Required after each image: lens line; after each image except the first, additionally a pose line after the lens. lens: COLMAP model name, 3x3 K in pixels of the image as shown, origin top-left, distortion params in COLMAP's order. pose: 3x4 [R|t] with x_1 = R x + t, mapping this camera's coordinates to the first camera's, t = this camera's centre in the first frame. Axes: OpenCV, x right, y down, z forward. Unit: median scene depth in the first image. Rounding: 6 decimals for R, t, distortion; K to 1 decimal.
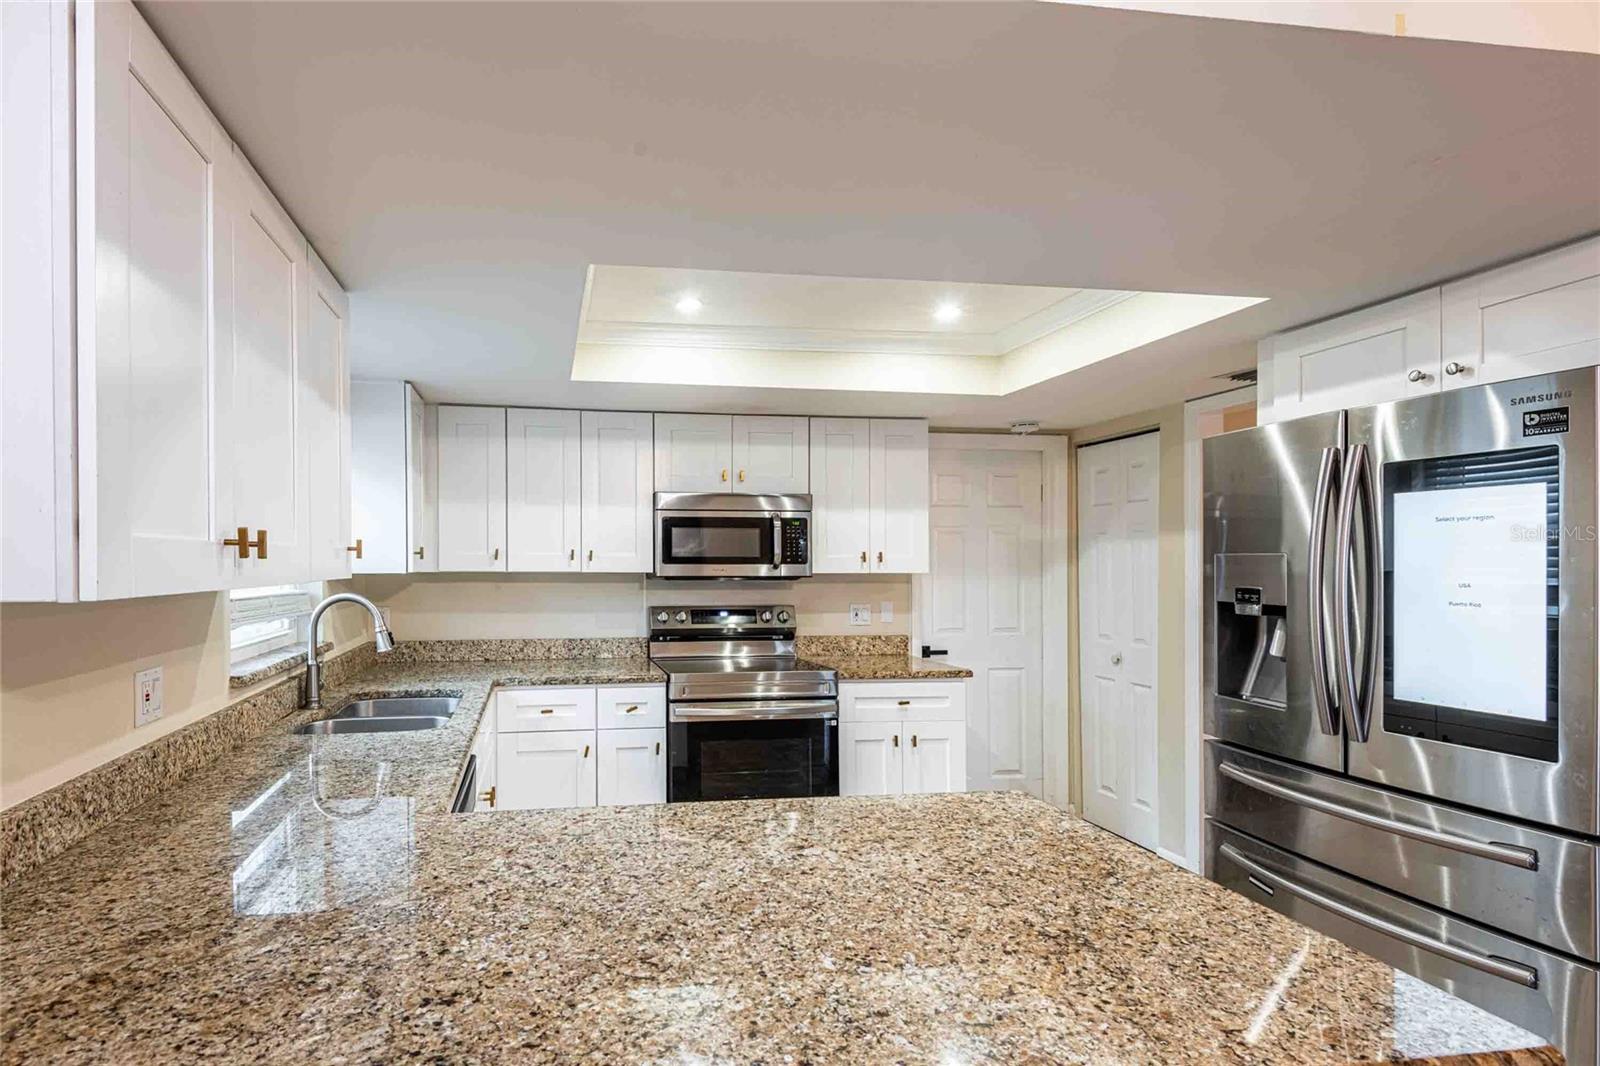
lens RADIAL K [[796.9, 0, 637.8], [0, 796.9, 559.9], [0, 0, 1]] dist [0.009802, -0.001992]
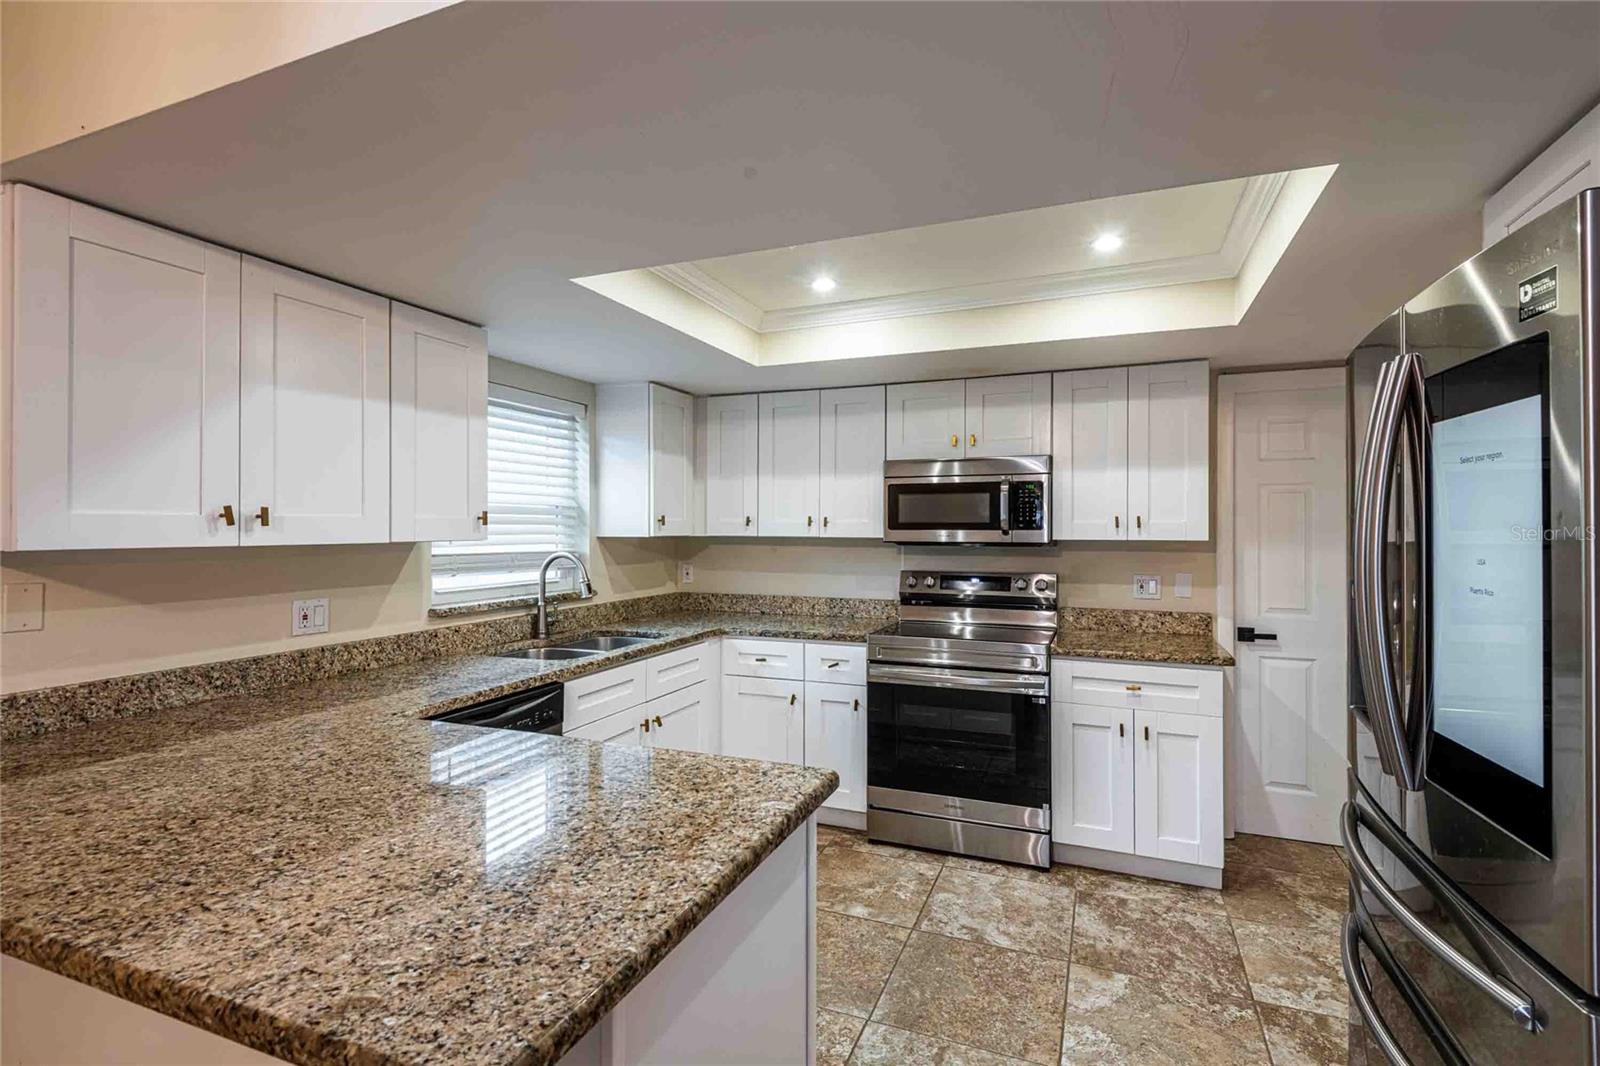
lens RADIAL K [[736.7, 0, 795.0], [0, 736.7, 516.8], [0, 0, 1]] dist [0.030794, -0.016841]
pose [[0.871422, -0.008025, -0.490468, 0.415962], [0.001690, 0.999909, -0.013358, 0.001115], [0.490530, 0.010811, 0.871357, 0.105333]]
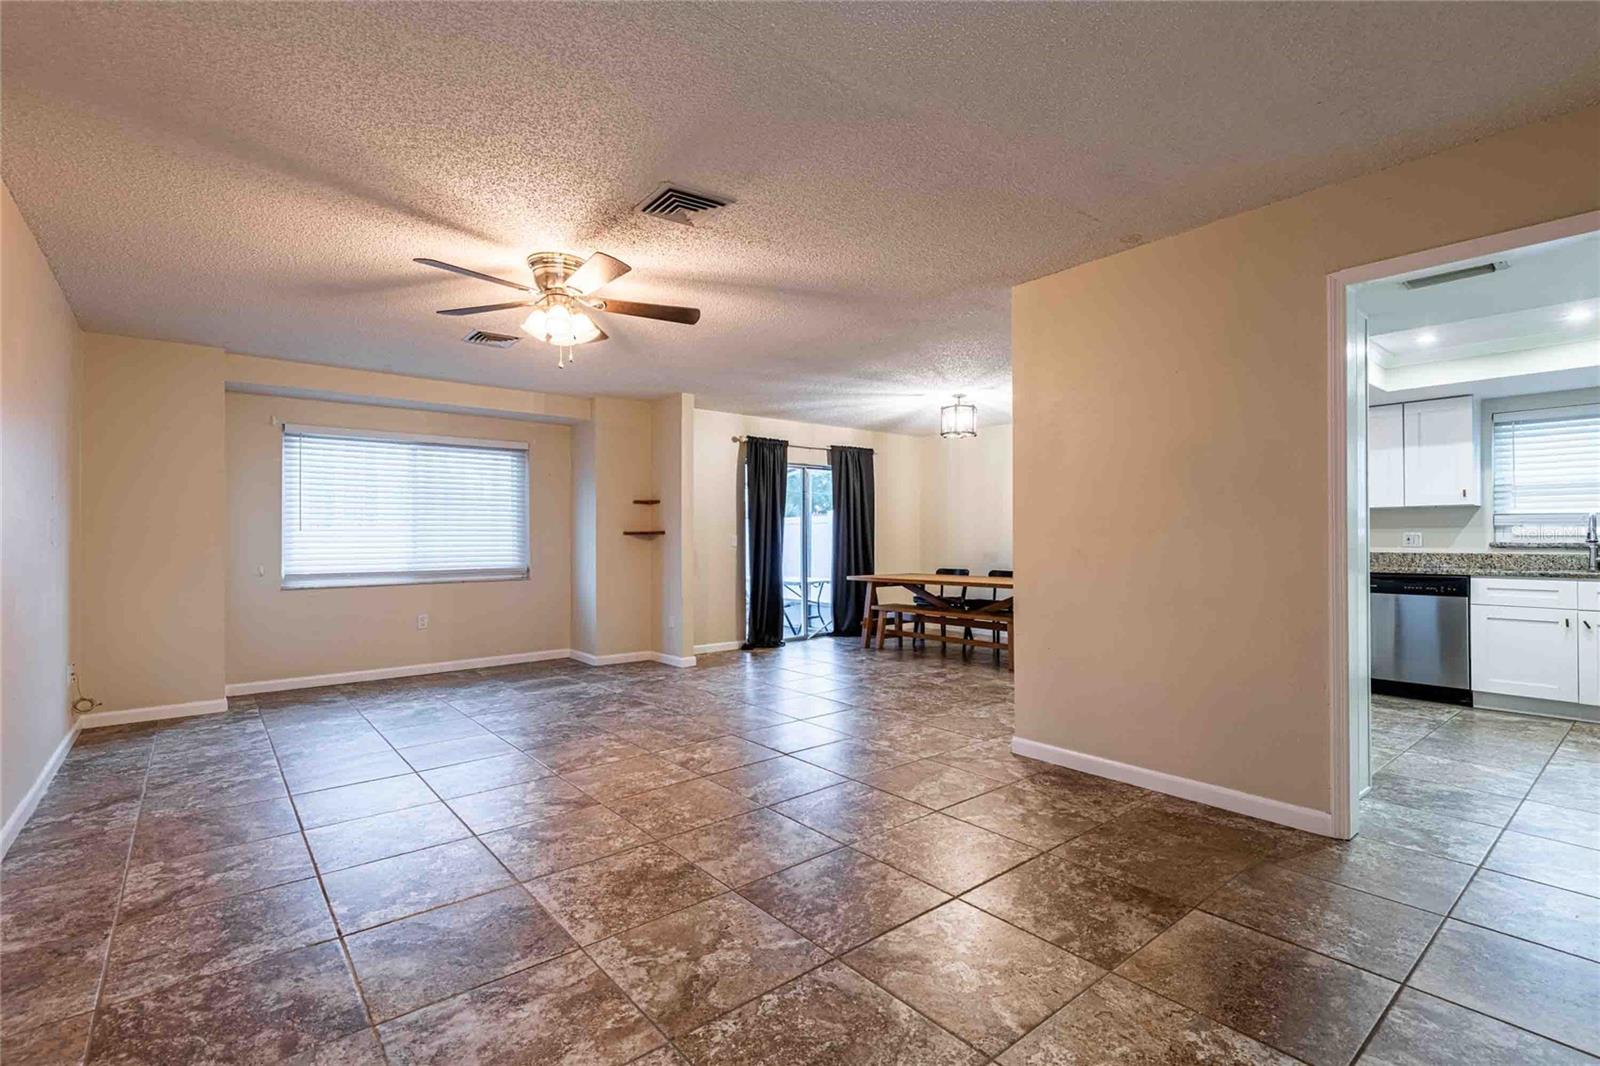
lens RADIAL K [[736.7, 0, 811.7], [0, 736.7, 532.5], [0, 0, 1]] dist [0.030794, -0.016841]
pose [[-0.839162, -0.004695, -0.543861, 1.647999], [0.000521, 0.999955, -0.009436, 0.081279], [0.543881, -0.008202, -0.839122, 1.117661]]
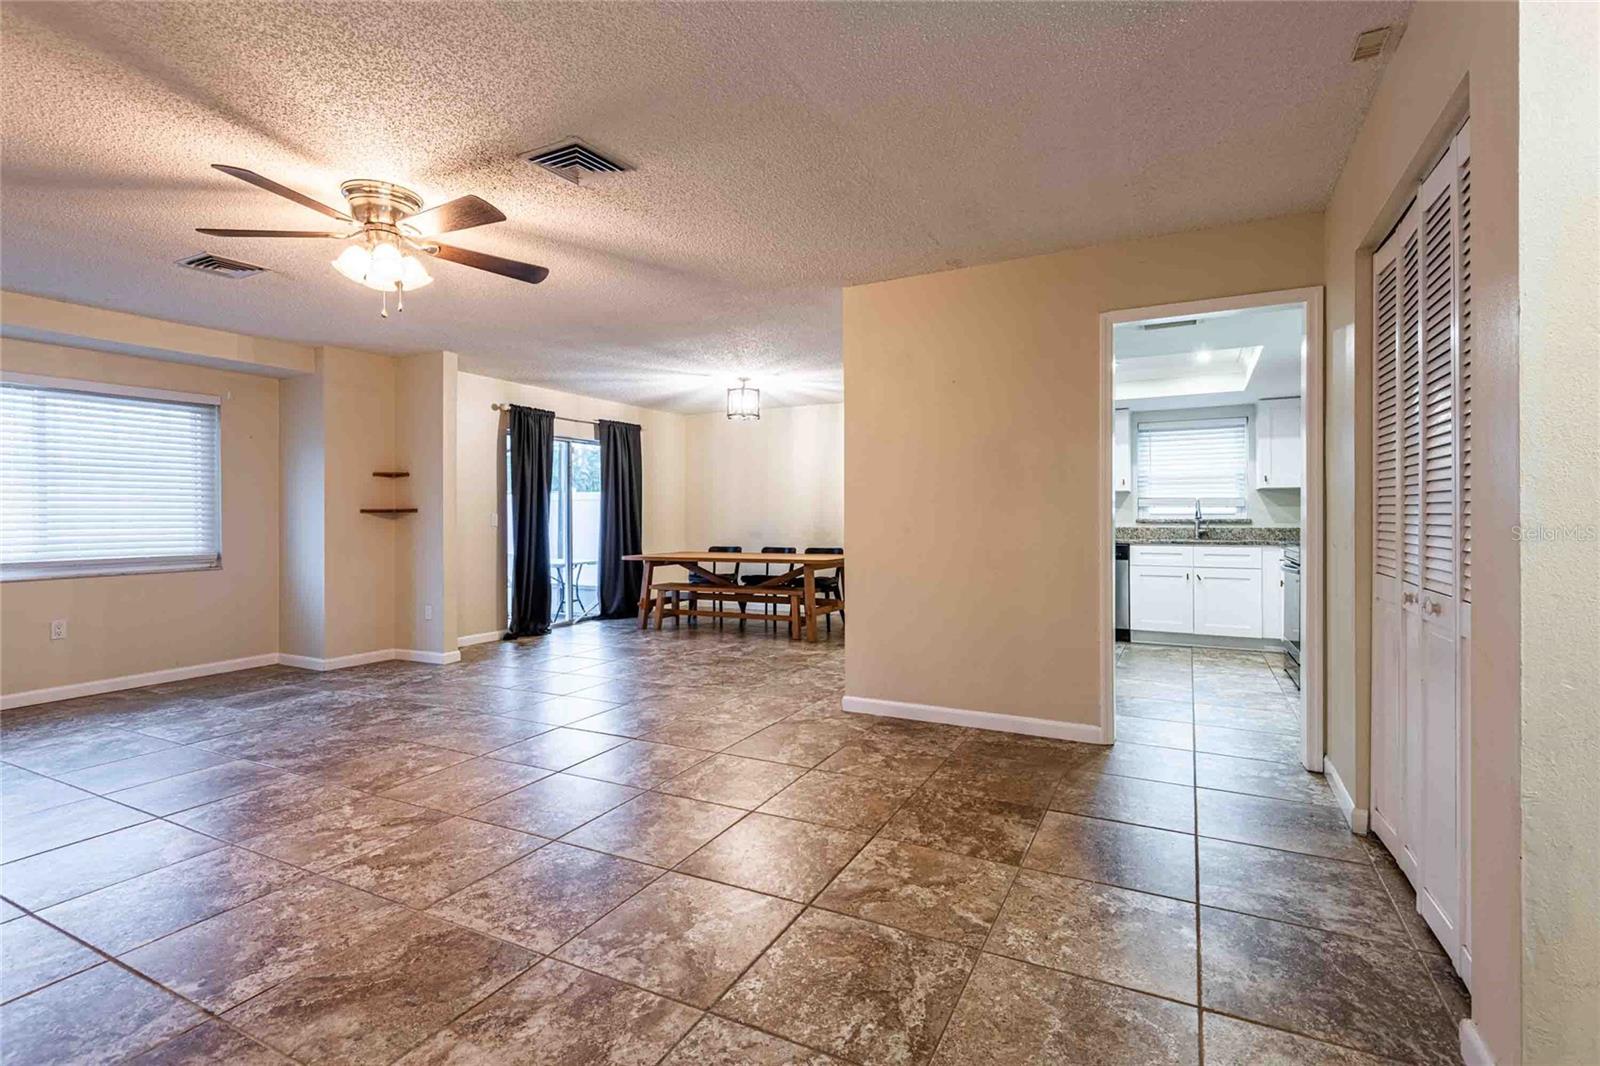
lens RADIAL K [[736.7, 0, 828.5], [0, 736.7, 523.7], [0, 0, 1]] dist [0.030794, -0.016841]
pose [[-0.546825, 0.009245, -0.837196, 1.823586], [0.002286, 0.999952, 0.009550, 0.079158], [0.837244, 0.003309, -0.546819, 0.997677]]
